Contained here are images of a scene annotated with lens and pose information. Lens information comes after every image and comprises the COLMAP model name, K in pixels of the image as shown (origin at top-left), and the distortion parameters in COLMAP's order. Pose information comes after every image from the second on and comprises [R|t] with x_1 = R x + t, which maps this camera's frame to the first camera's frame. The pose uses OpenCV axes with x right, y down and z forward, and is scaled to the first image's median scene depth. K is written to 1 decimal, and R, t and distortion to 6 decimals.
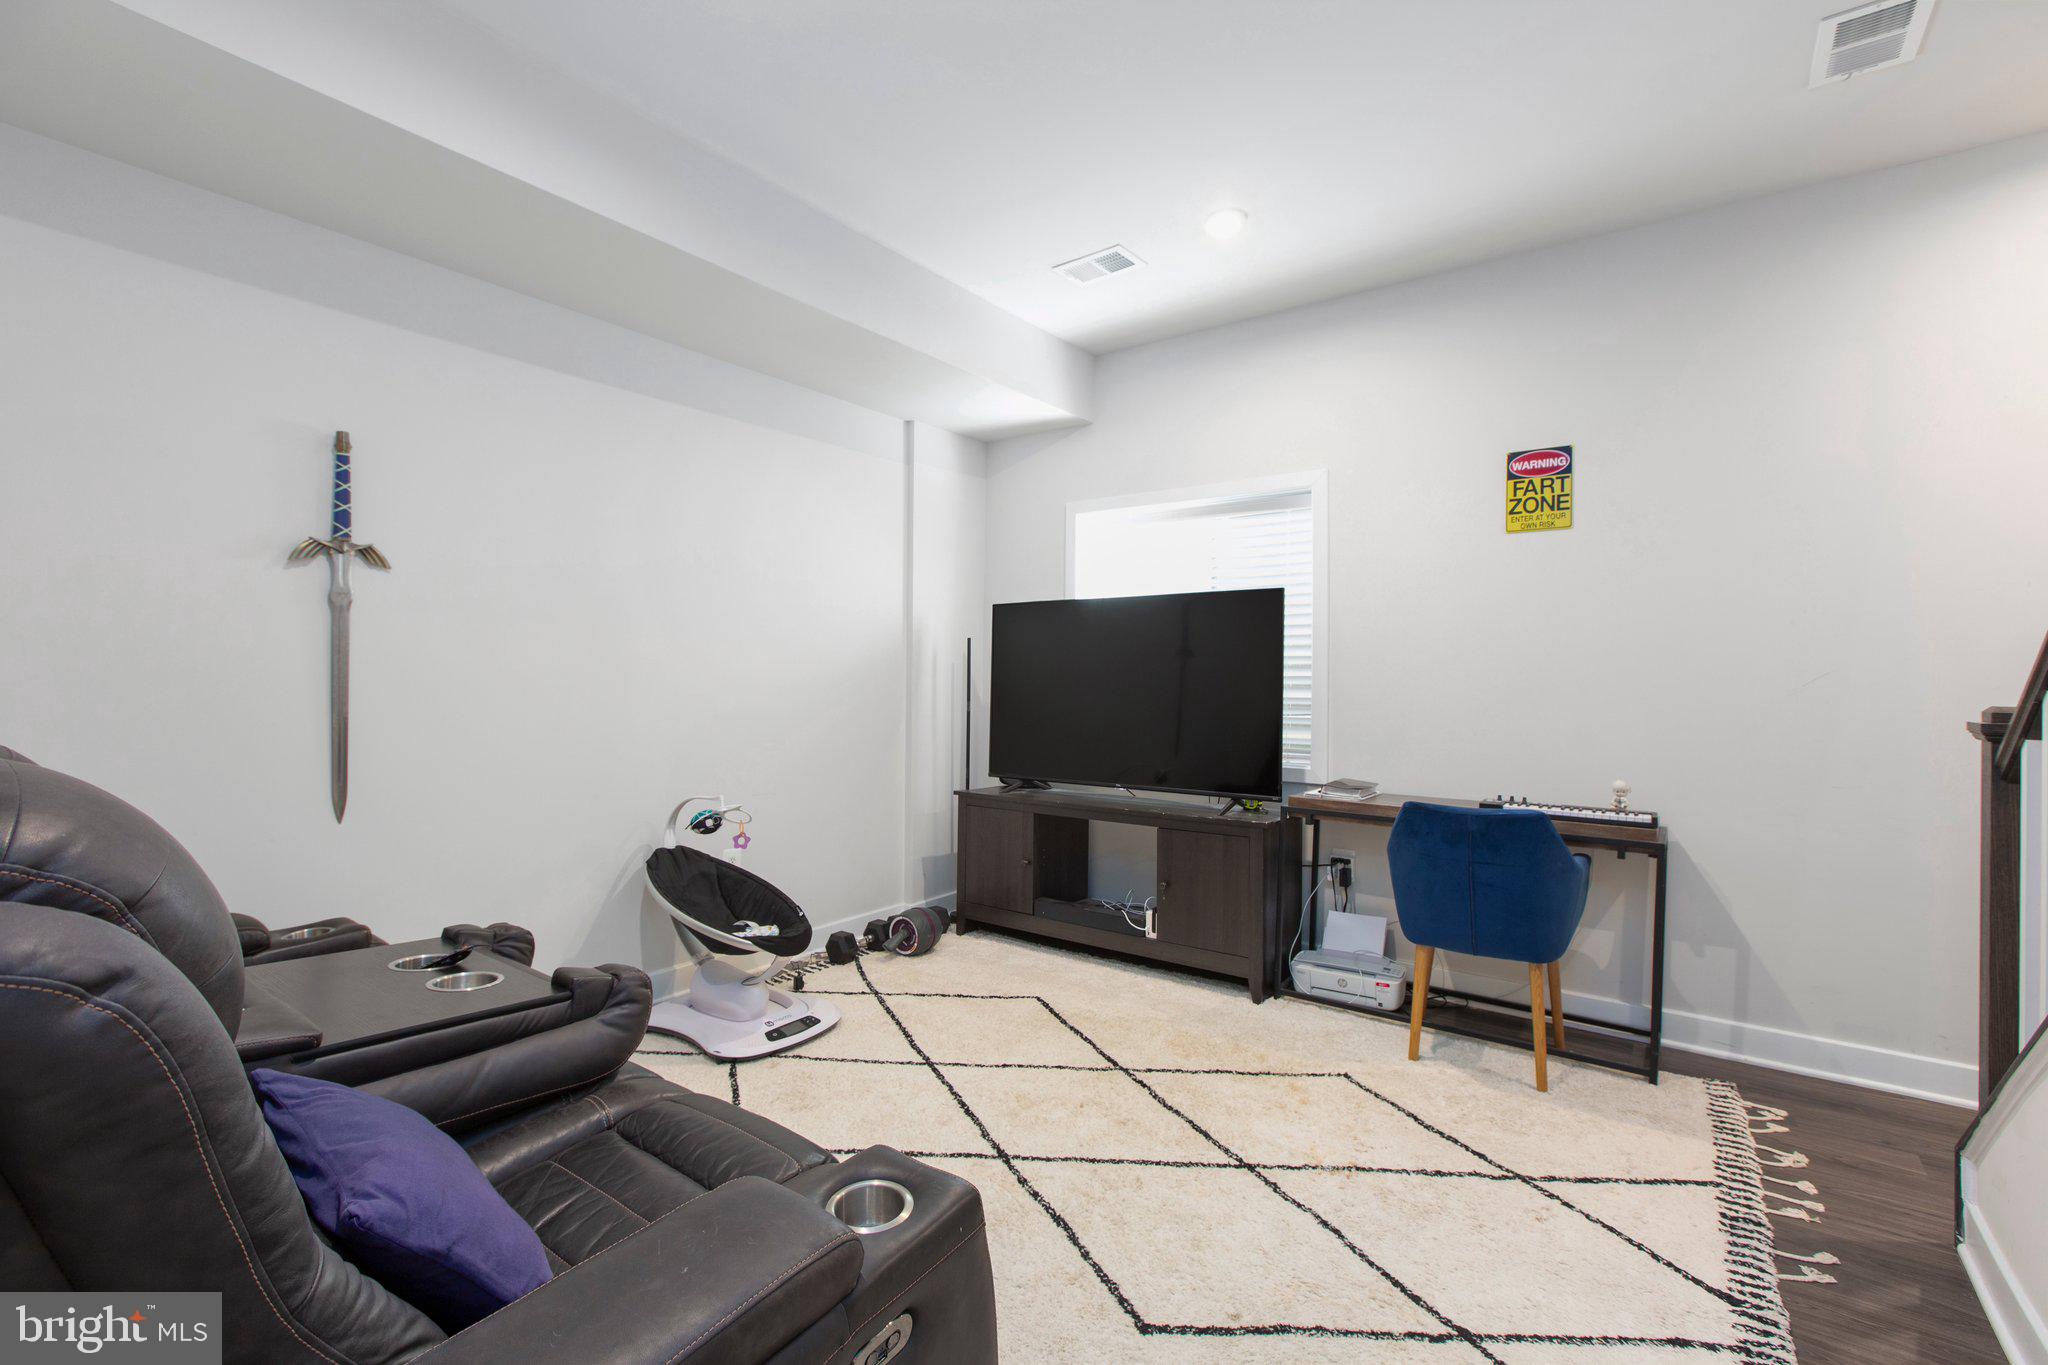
lens RADIAL K [[900.2, 0, 1012.0], [0, 900.2, 674.6], [0, 0, 1]] dist [-0.000203, 0.000097]
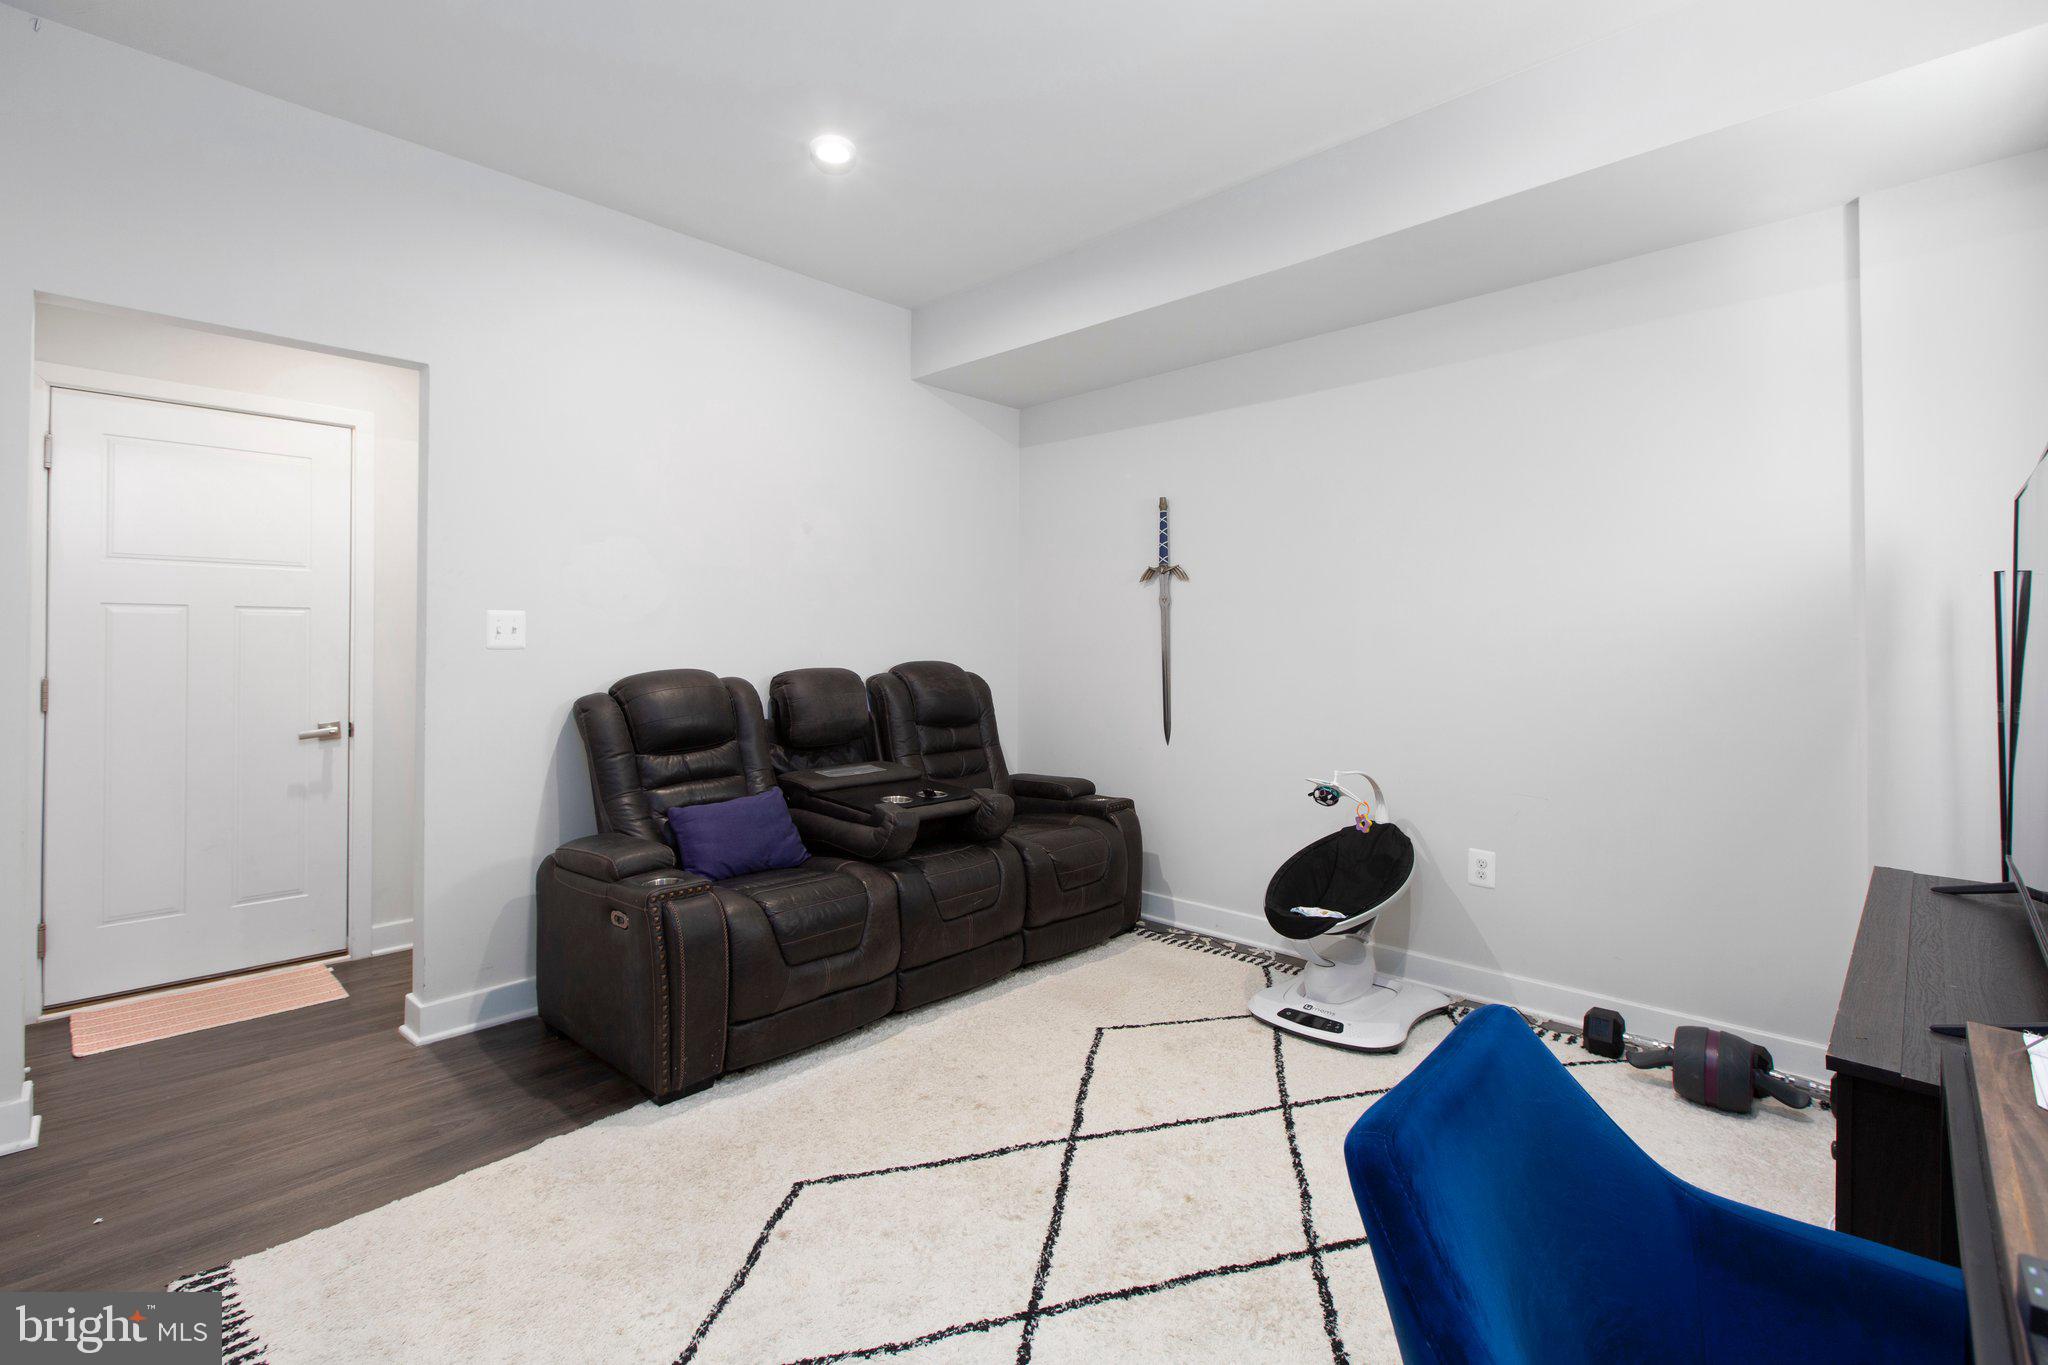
lens RADIAL K [[912.4, 0, 1024.3], [0, 912.4, 651.6], [0, 0, 1]] dist [-0.000914, -0.000135]
pose [[-0.113693, -0.008043, -0.993483, 0.869910], [-0.006060, 0.999954, -0.007402, 0.014740], [0.993497, 0.005179, -0.113736, 0.937808]]
